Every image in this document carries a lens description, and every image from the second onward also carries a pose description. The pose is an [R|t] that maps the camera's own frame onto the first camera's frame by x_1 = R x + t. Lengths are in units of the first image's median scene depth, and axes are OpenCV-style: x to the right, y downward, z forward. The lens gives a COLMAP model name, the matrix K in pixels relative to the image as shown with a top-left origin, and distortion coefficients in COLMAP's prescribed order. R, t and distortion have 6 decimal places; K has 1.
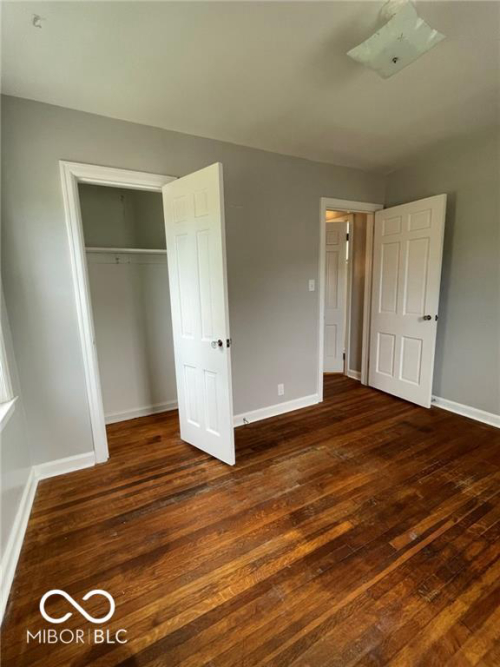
lens RADIAL K [[294.4, 0, 250.0], [0, 294.4, 333.5], [0, 0, 1]] dist [-0.001463, -0.000512]
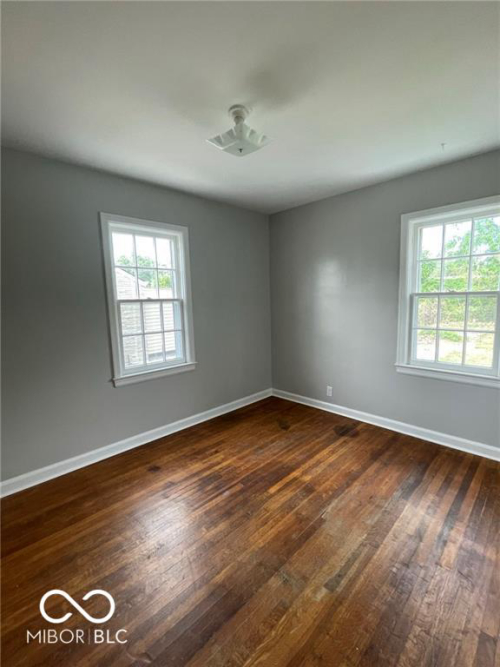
lens RADIAL K [[294.4, 0, 250.0], [0, 294.4, 333.5], [0, 0, 1]] dist [-0.001463, -0.000512]
pose [[-0.958288, 0.086124, -0.272519, 0.727467], [0.003891, 0.957360, 0.288872, -0.406943], [0.285778, 0.275763, -0.917761, 2.002917]]
